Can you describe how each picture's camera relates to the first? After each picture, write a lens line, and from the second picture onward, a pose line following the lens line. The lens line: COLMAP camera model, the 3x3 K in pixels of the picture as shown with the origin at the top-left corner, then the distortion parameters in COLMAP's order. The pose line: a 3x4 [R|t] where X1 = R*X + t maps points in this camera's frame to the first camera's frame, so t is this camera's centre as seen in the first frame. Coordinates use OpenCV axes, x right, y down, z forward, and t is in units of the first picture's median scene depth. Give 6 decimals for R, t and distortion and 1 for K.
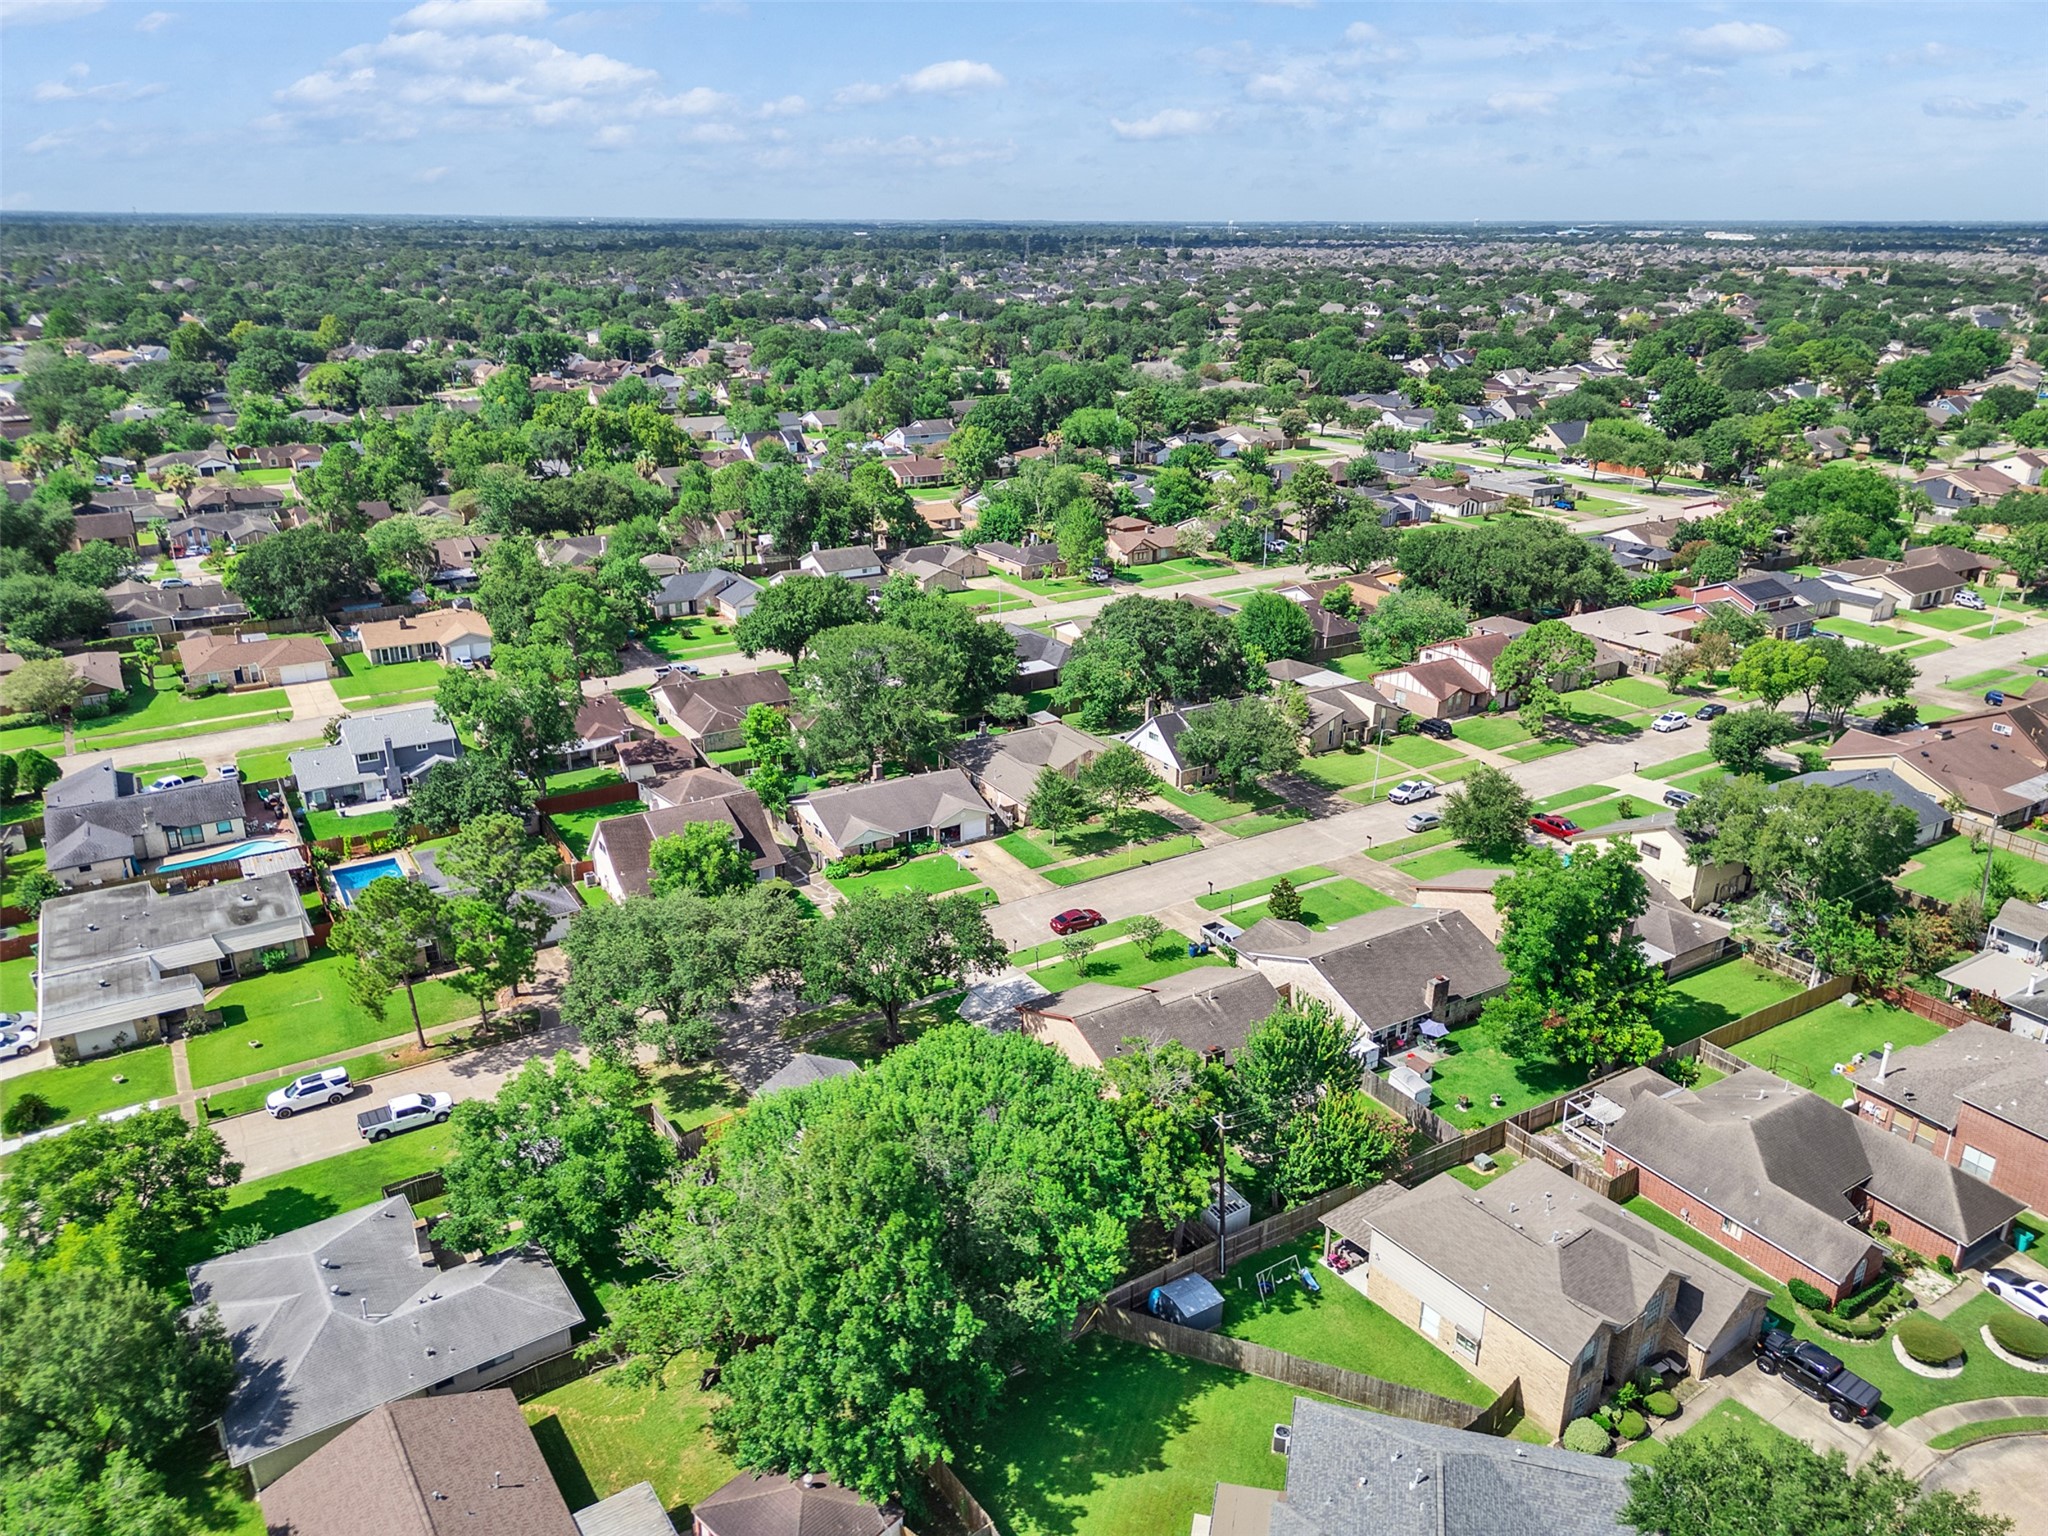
lens RADIAL K [[1437.9, 0, 1026.2], [0, 1437.9, 761.2], [0, 0, 1]] dist [0.073011, -0.073205]
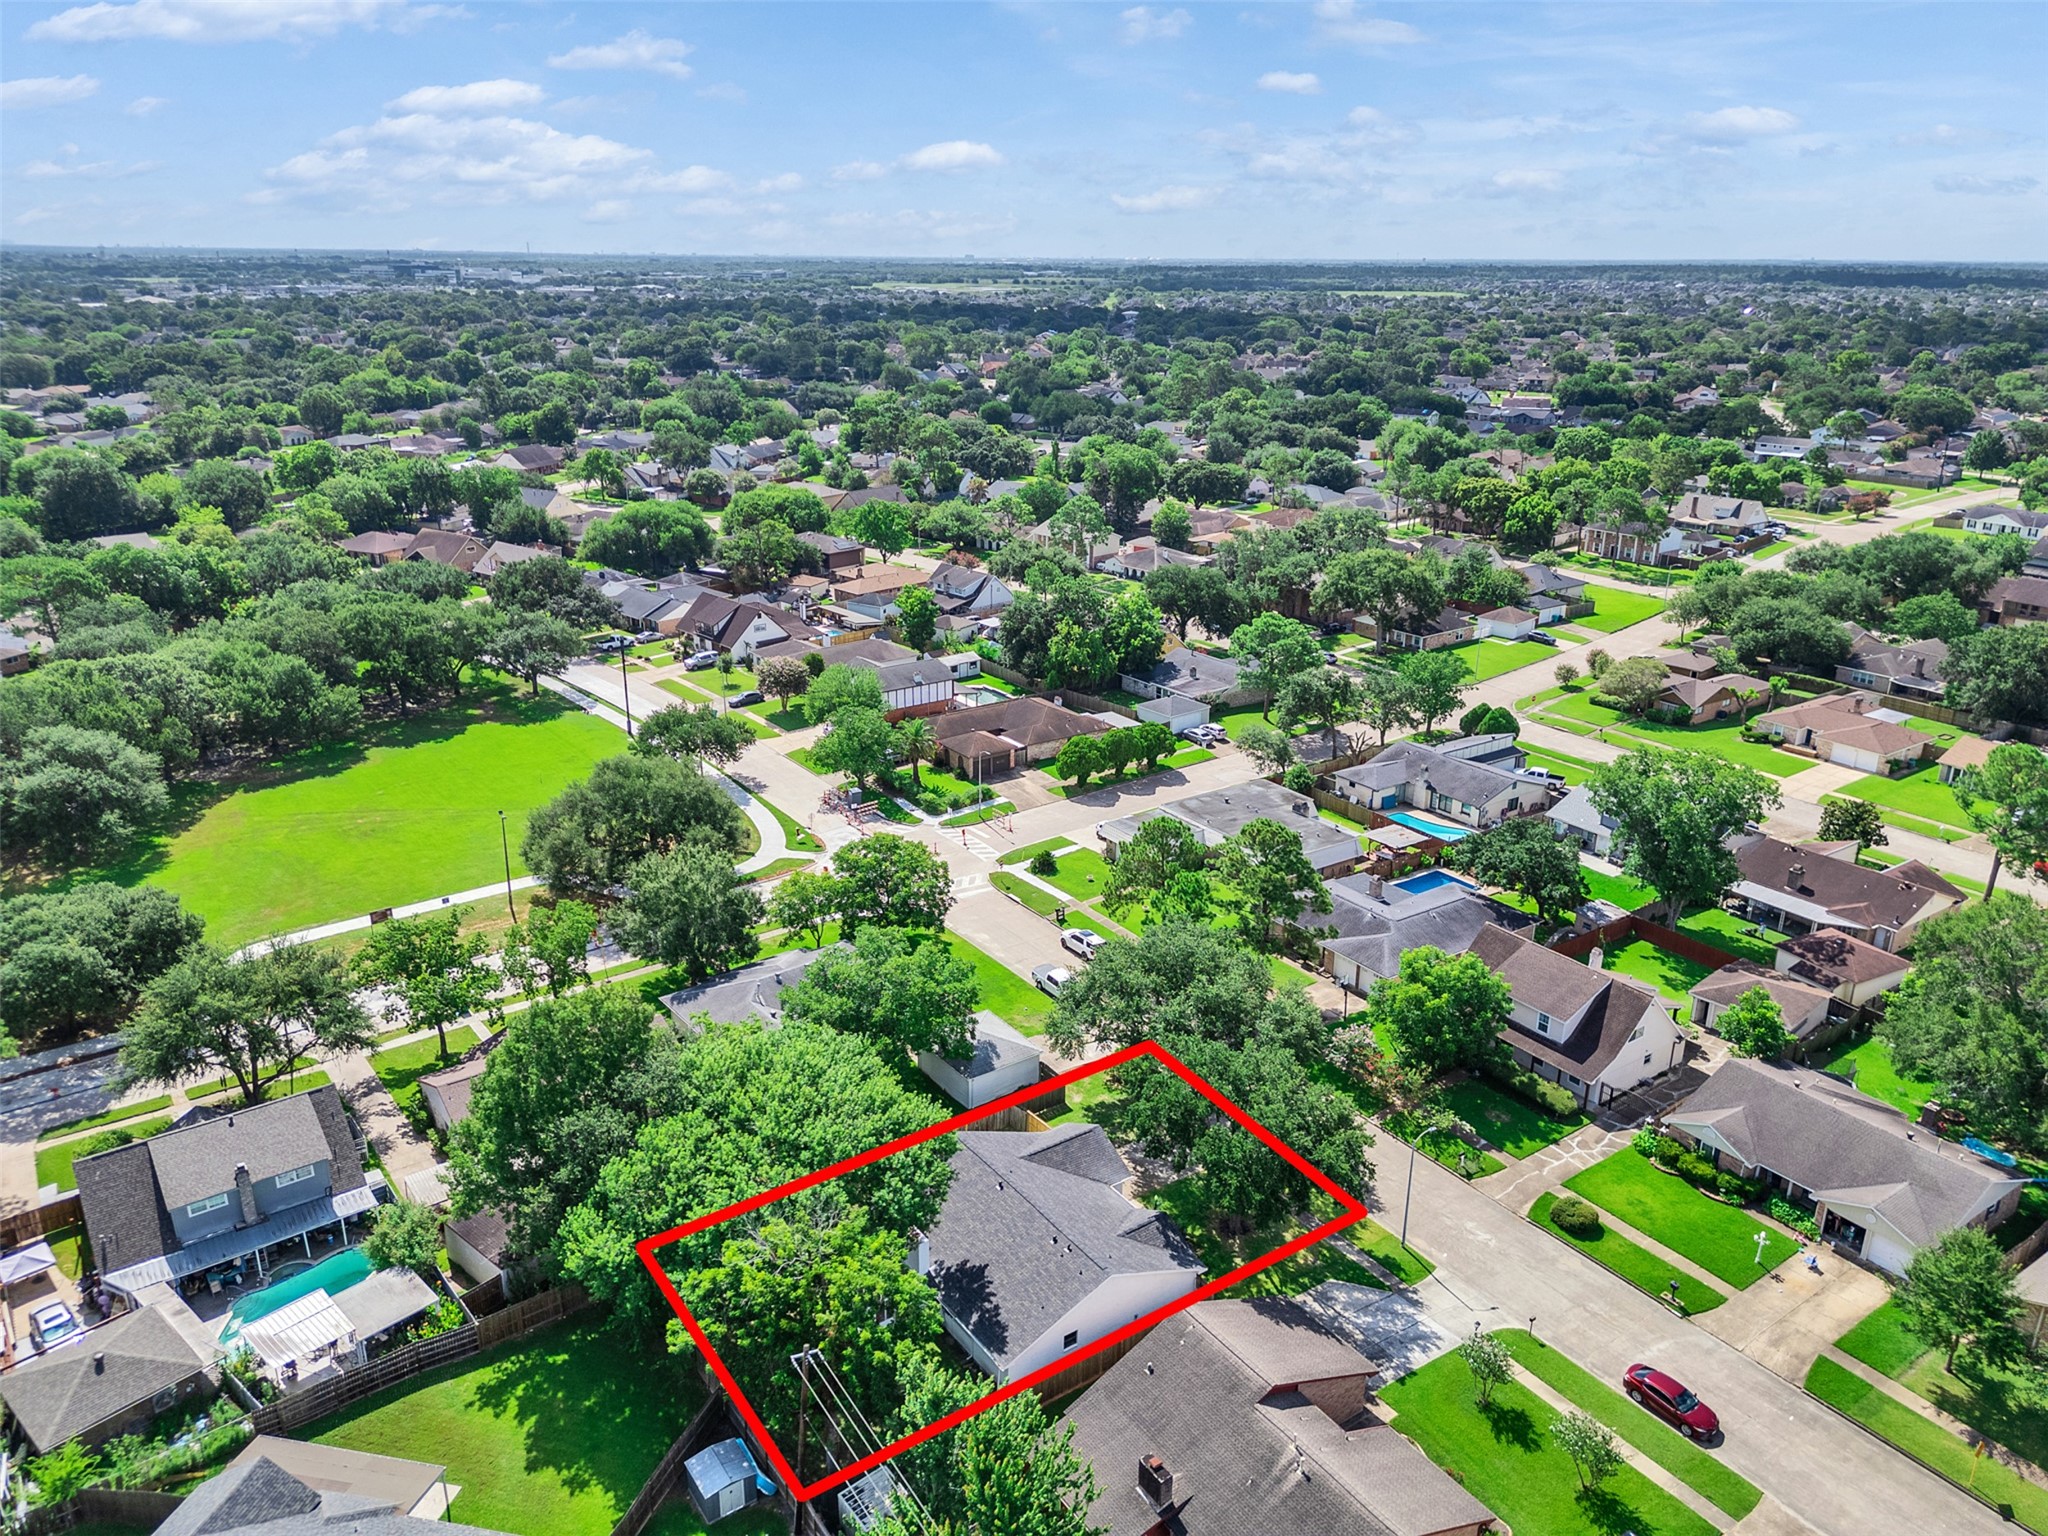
lens RADIAL K [[1437.9, 0, 1026.2], [0, 1437.9, 761.2], [0, 0, 1]] dist [0.073011, -0.073205]
pose [[0.040879, 0.320798, -0.946265, 0.467171], [-0.356390, 0.889444, 0.286138, -0.184684], [0.933443, 0.325542, 0.150689, 0.526718]]
